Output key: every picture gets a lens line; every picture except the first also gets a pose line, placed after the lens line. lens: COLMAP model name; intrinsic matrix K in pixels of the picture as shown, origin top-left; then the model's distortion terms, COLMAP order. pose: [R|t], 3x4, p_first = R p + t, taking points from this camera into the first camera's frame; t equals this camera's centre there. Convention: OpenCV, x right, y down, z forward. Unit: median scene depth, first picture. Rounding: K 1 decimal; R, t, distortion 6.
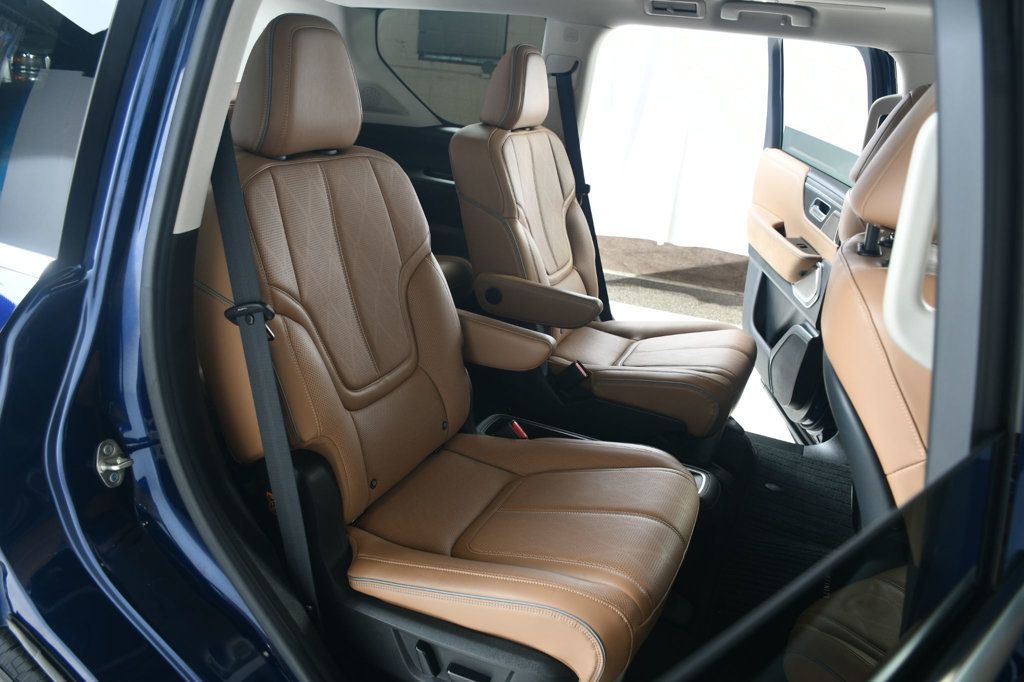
lens RADIAL K [[770.4, 0, 520.7], [0, 770.4, 345.9], [0, 0, 1]] dist [-0.020124, 0.012541]
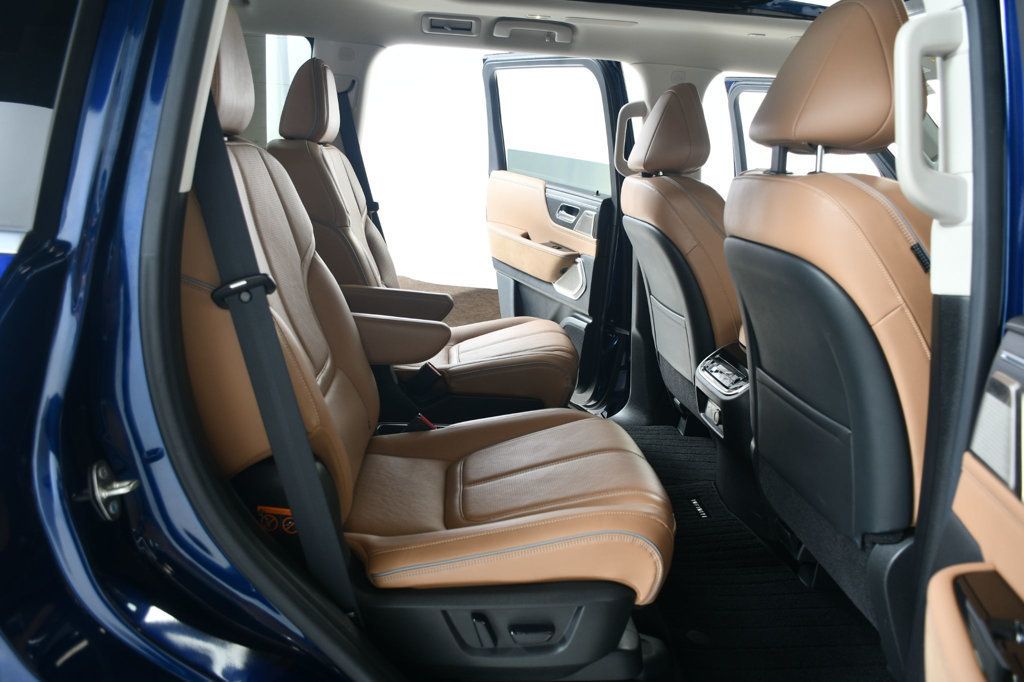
lens RADIAL K [[770.4, 0, 517.8], [0, 770.4, 337.1], [0, 0, 1]] dist [-0.020124, 0.012541]
pose [[0.894000, -0.147142, 0.423218, -0.211255], [0.185974, 0.981193, -0.051714, 0.053403], [-0.407649, 0.124940, 0.904551, 0.039509]]
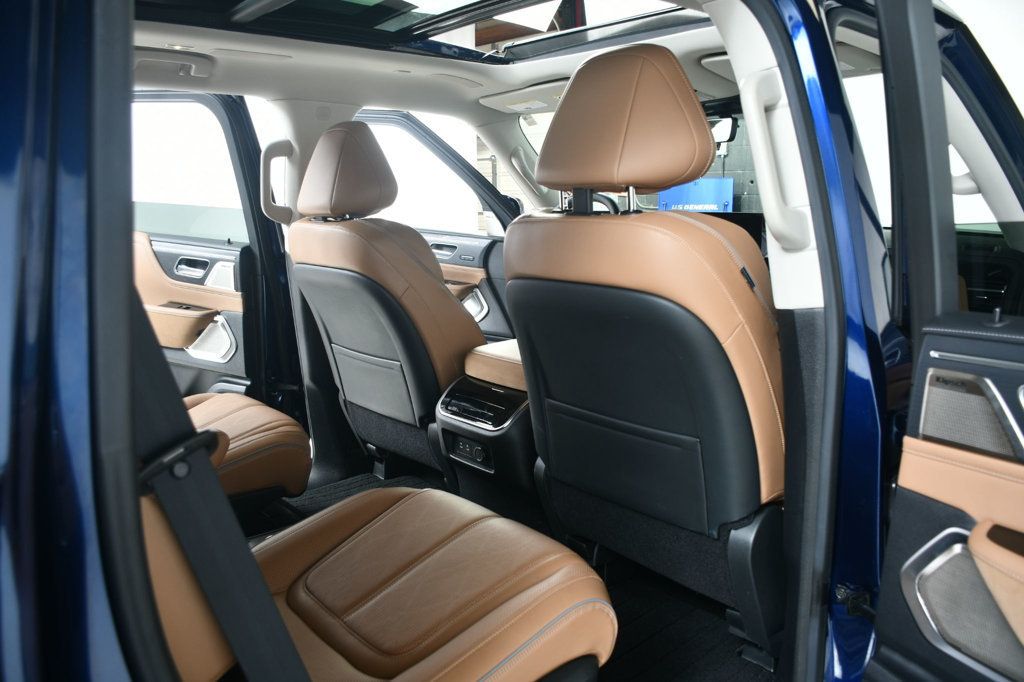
lens RADIAL K [[770.4, 0, 510.5], [0, 770.4, 341.8], [0, 0, 1]] dist [-0.020124, 0.012541]
pose [[0.458888, -0.268849, 0.846842, -0.330894], [0.364152, 0.926301, 0.096748, -0.041654], [-0.810442, 0.263983, 0.522970, 0.213476]]
